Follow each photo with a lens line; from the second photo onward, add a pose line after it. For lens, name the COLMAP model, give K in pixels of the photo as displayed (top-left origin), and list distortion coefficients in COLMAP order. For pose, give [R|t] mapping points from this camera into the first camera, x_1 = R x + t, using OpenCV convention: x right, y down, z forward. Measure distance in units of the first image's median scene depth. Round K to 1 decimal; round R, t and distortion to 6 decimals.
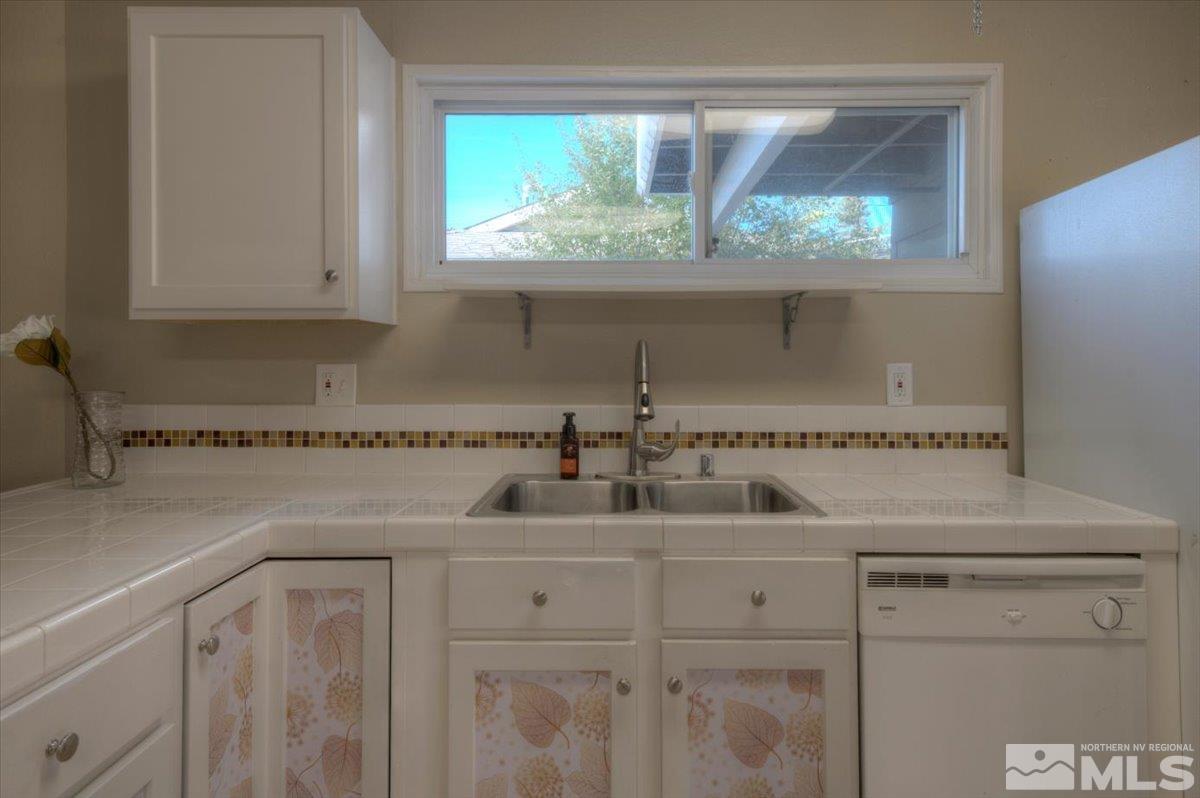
lens RADIAL K [[575.1, 0, 599.0], [0, 575.1, 365.5], [0, 0, 1]] dist [0.003947, 0.000075]
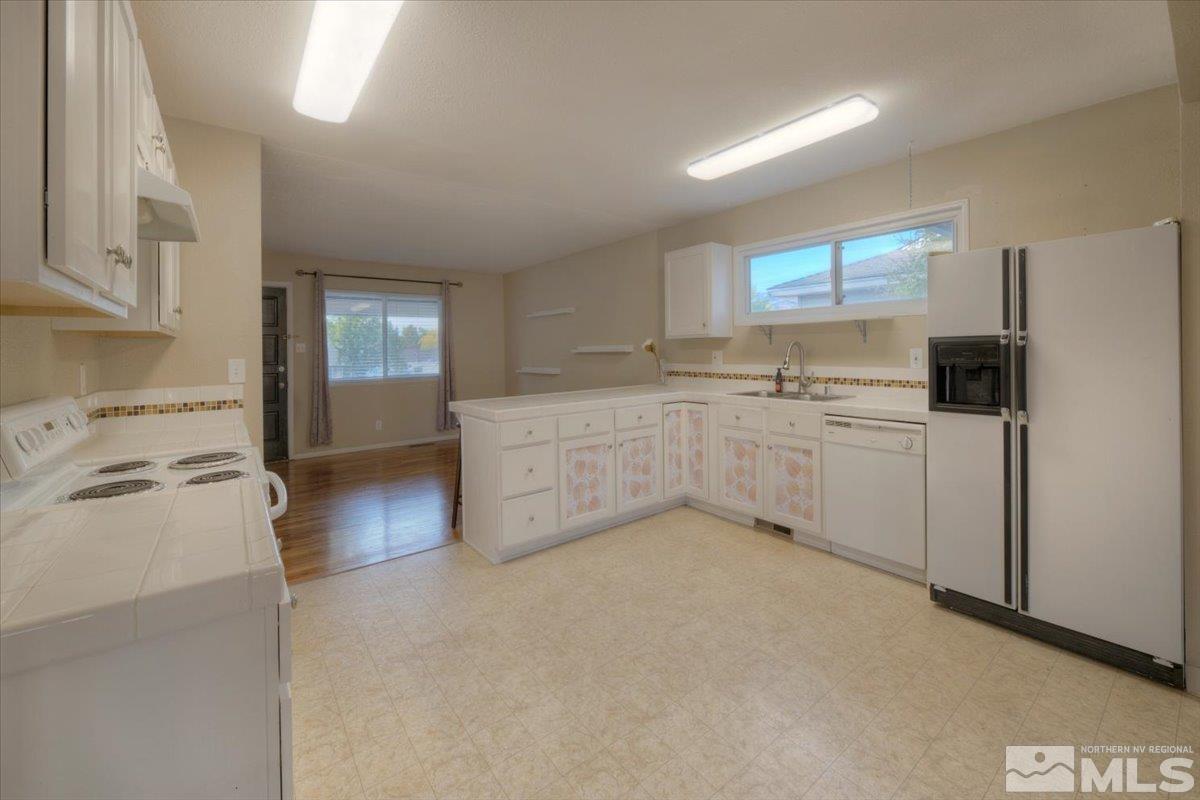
lens RADIAL K [[528.5, 0, 597.9], [0, 528.5, 352.6], [0, 0, 1]] dist [-0.001080, -0.000048]
pose [[0.572958, -0.003252, -0.819578, 1.498168], [0.011421, 0.999927, 0.004017, -0.011375], [0.819505, -0.011662, 0.572954, -1.129312]]
